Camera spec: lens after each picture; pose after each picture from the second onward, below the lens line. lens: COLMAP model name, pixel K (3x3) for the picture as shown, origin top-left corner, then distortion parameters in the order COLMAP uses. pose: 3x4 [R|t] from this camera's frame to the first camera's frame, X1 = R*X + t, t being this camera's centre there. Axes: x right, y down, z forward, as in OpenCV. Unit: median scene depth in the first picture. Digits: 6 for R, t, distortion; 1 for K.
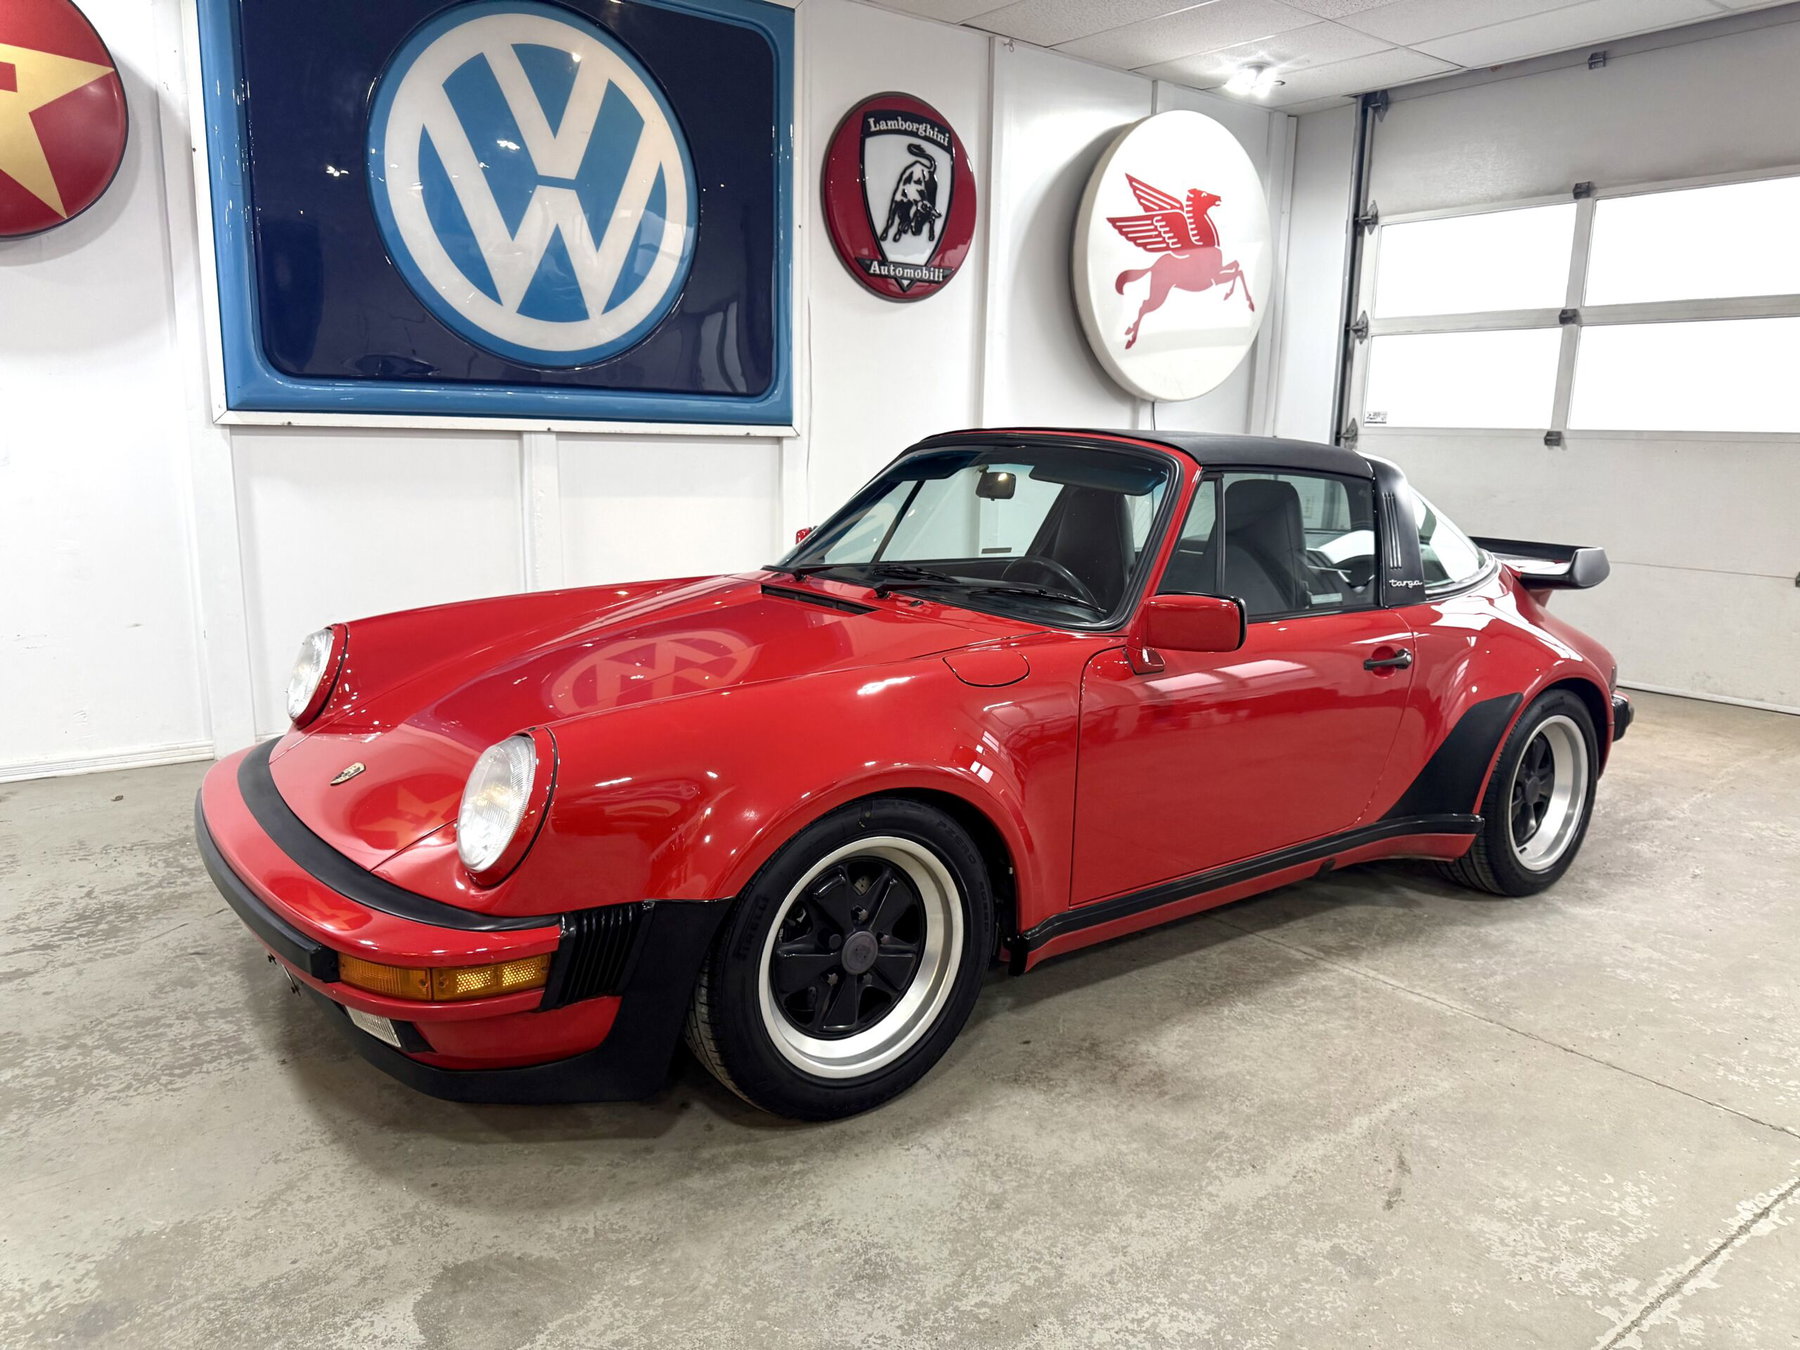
lens RADIAL K [[1281.8, 0, 905.2], [0, 1281.8, 680.4], [0, 0, 1]] dist [0.025366, -0.030622]
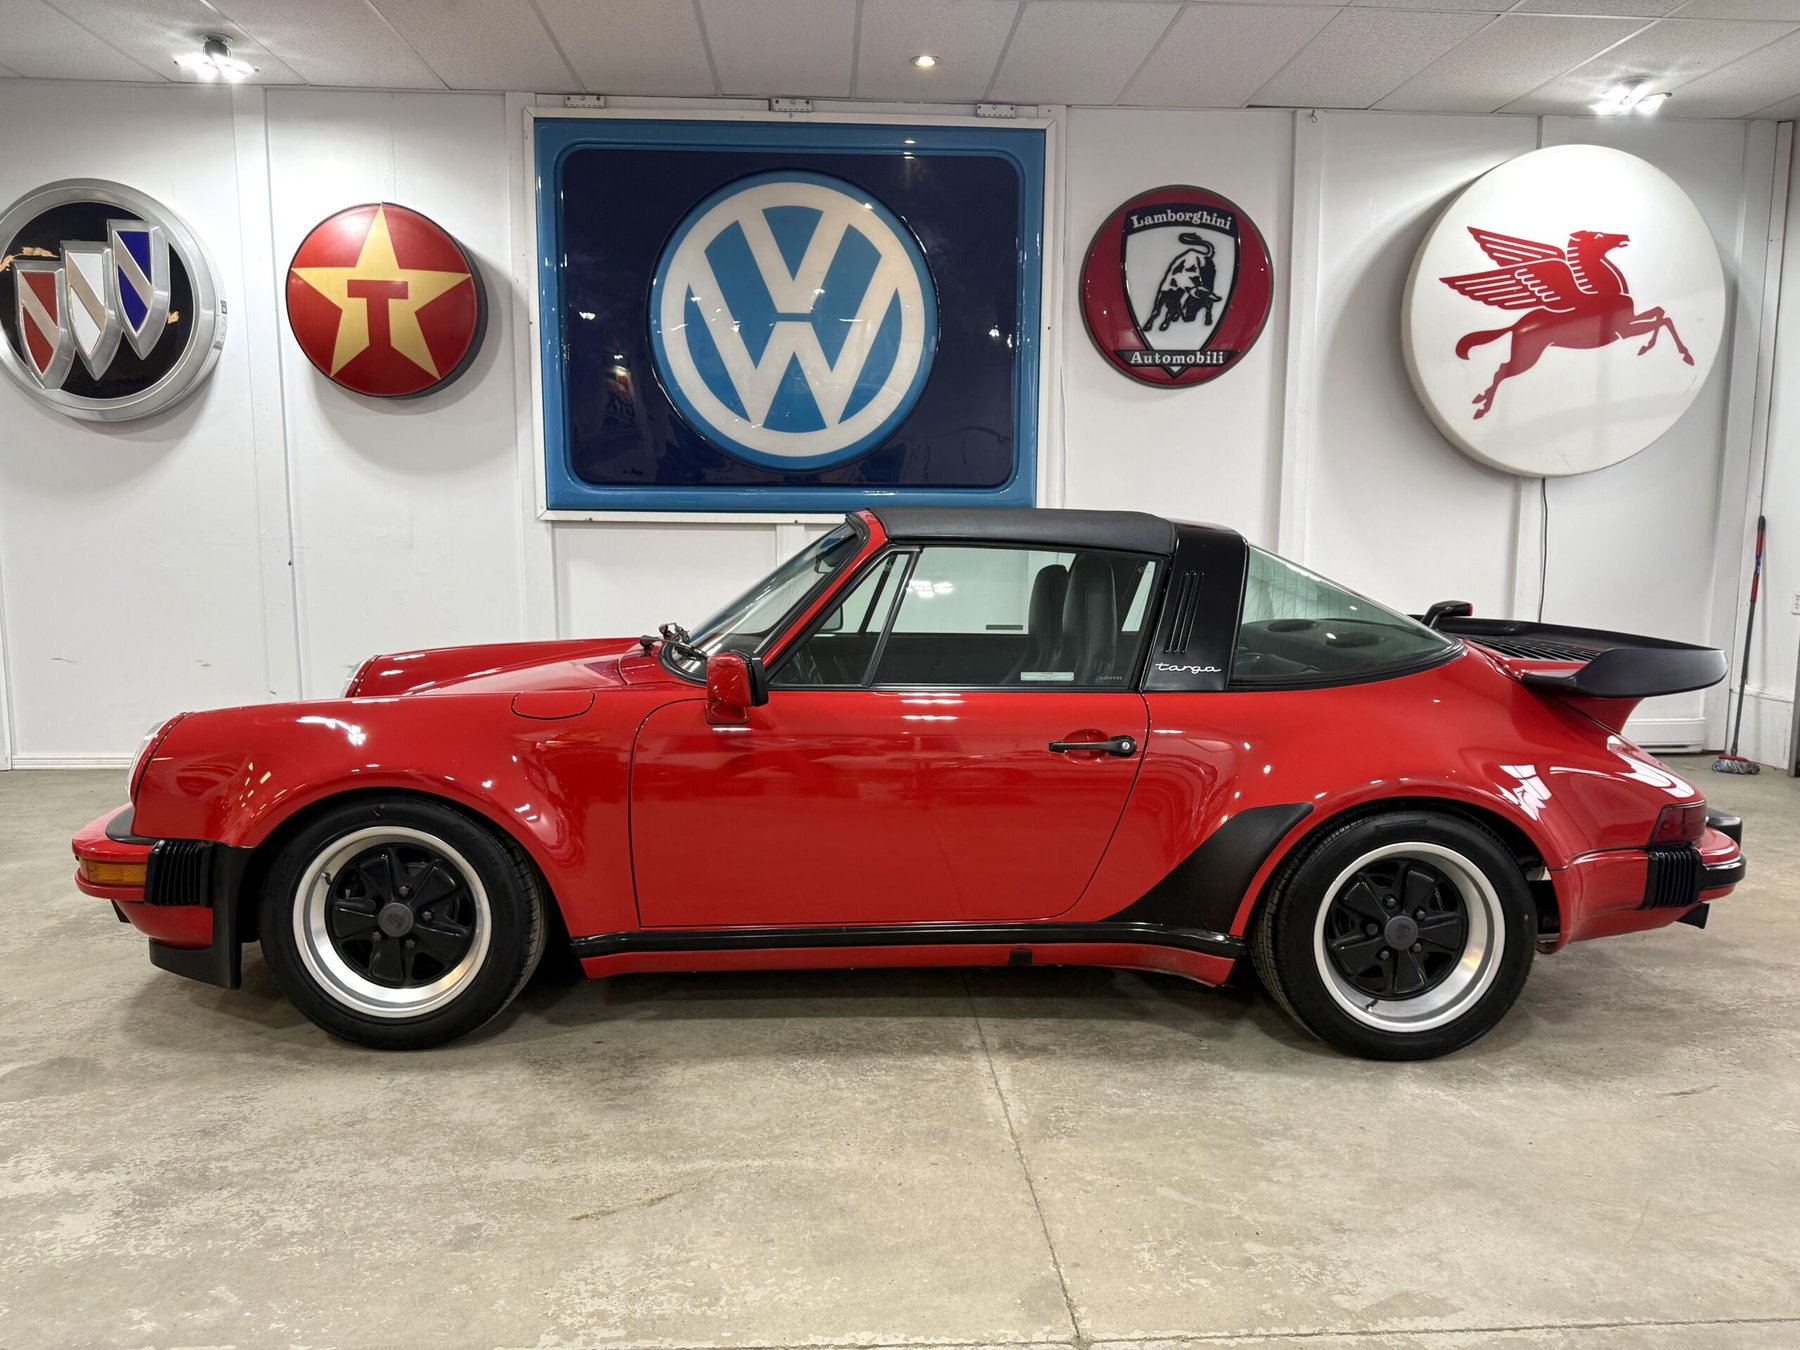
lens RADIAL K [[1281.8, 0, 900.4], [0, 1281.8, 684.9], [0, 0, 1]] dist [0.025366, -0.030622]
pose [[0.824236, 0.054854, -0.563582, 0.533691], [-0.095426, 0.994518, -0.042763, -0.004162], [0.558147, 0.089027, 0.824952, 0.106219]]
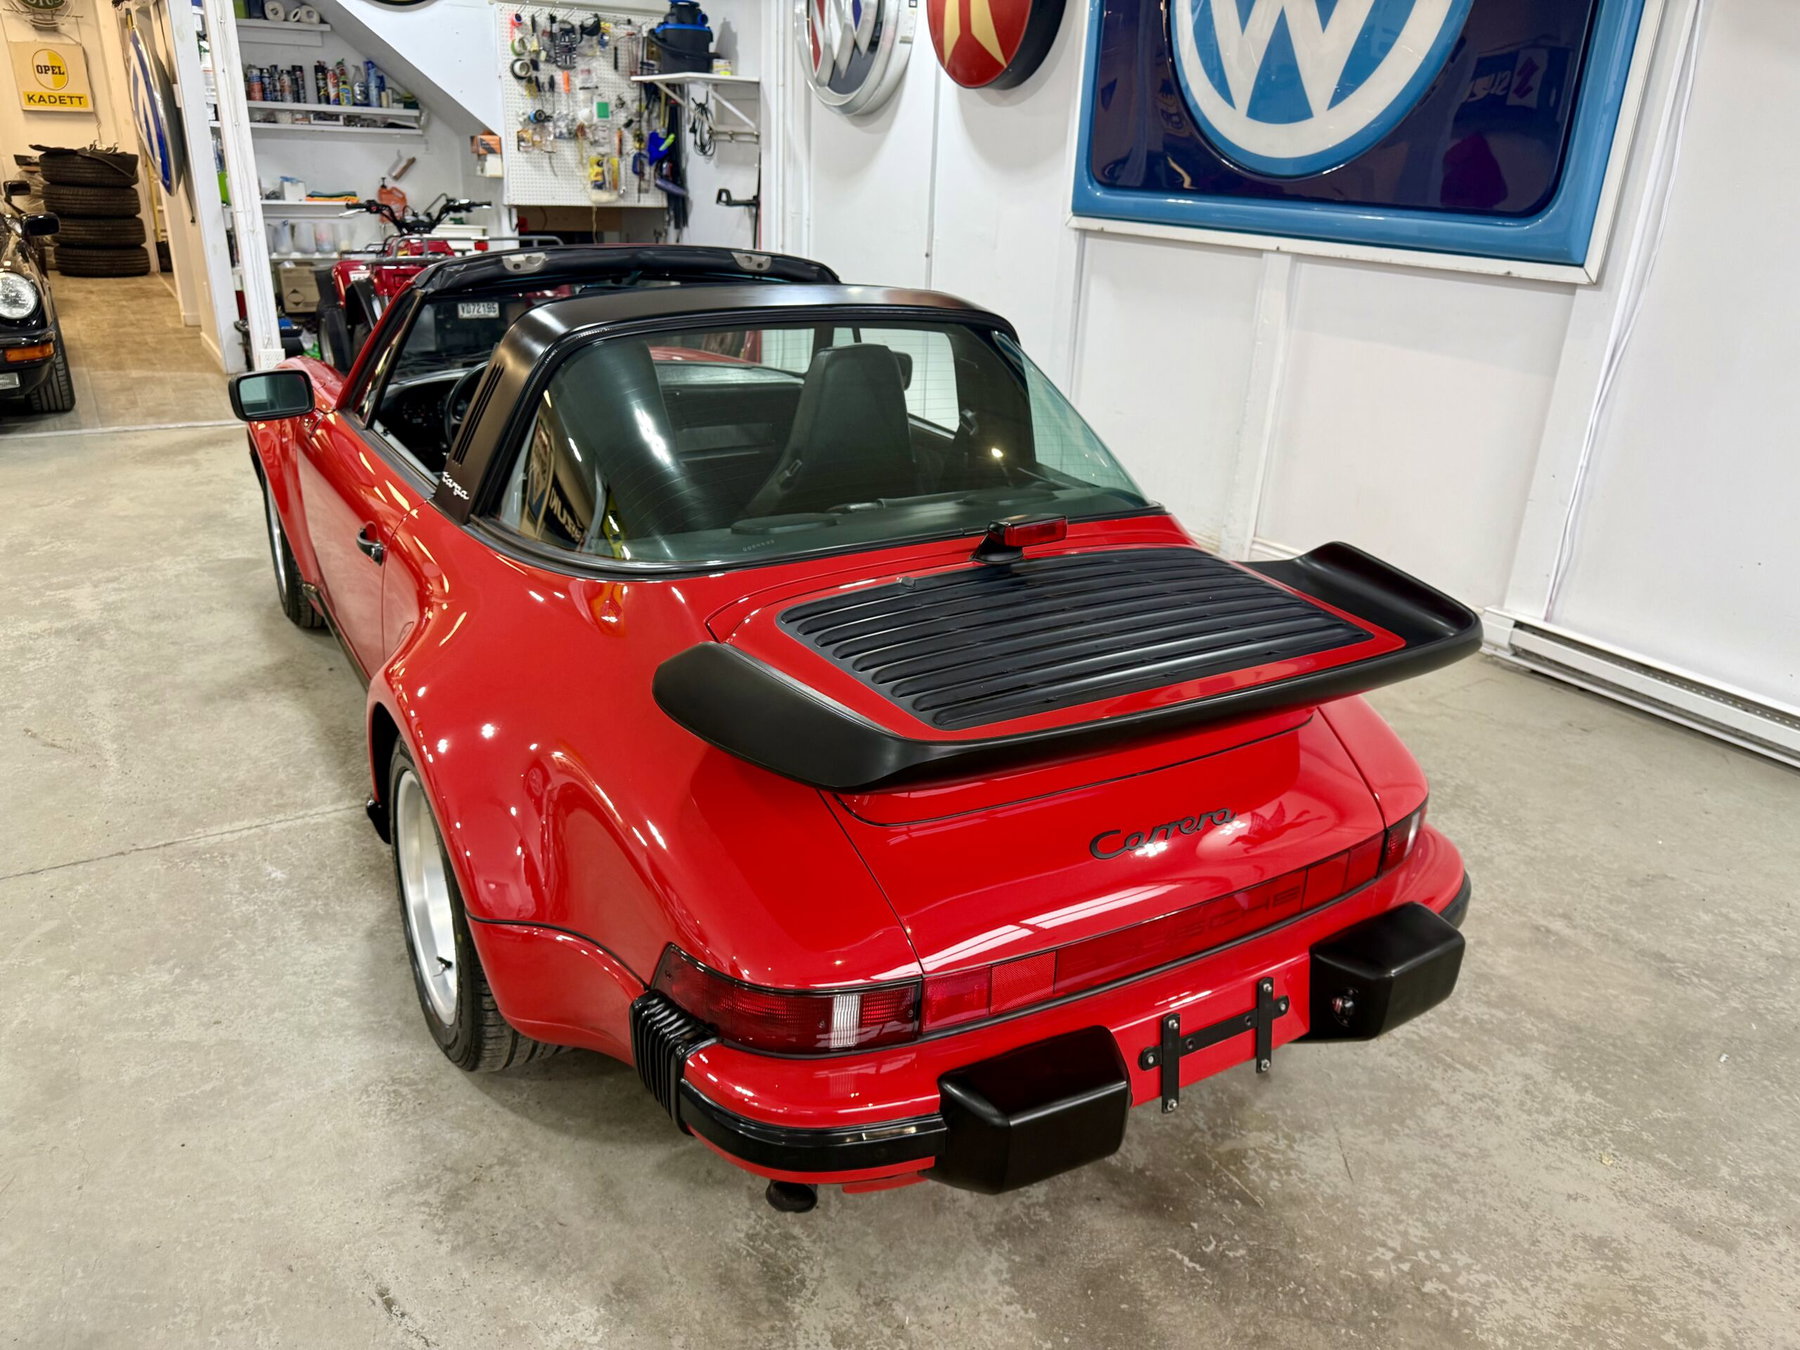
lens RADIAL K [[1281.8, 0, 894.1], [0, 1281.8, 681.2], [0, 0, 1]] dist [0.025366, -0.030622]
pose [[-0.105494, 0.357361, -0.927989, 0.782685], [-0.230865, 0.898898, 0.372403, -0.220940], [0.967250, 0.253526, -0.012326, 0.930876]]
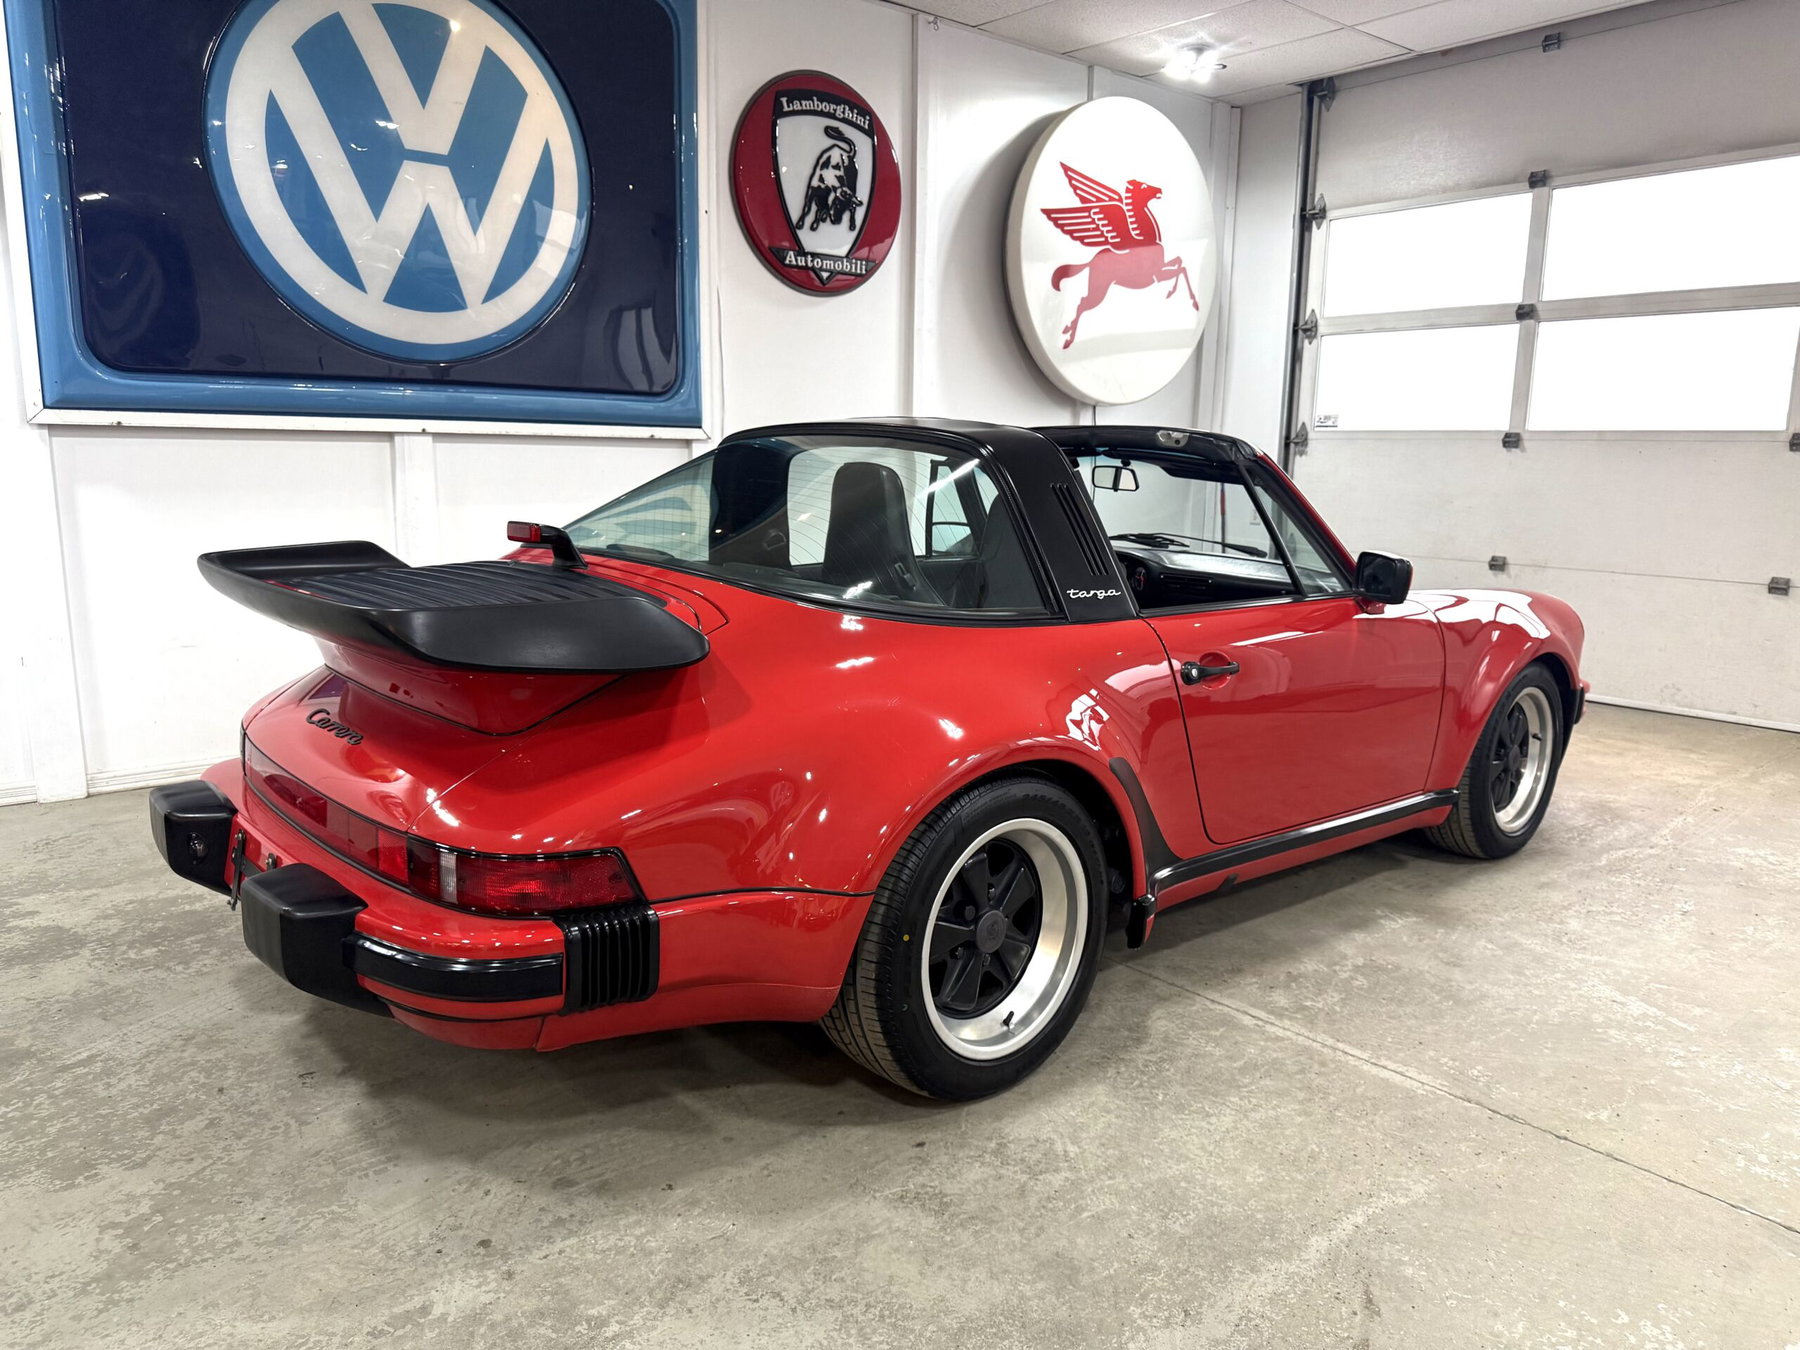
lens RADIAL K [[1281.8, 0, 905.4], [0, 1281.8, 683.8], [0, 0, 1]] dist [0.025366, -0.030622]
pose [[0.999471, -0.010699, 0.030713, 0.035932], [0.011058, 0.999872, -0.011541, -0.002982], [-0.030586, 0.011874, 0.999462, 0.095447]]
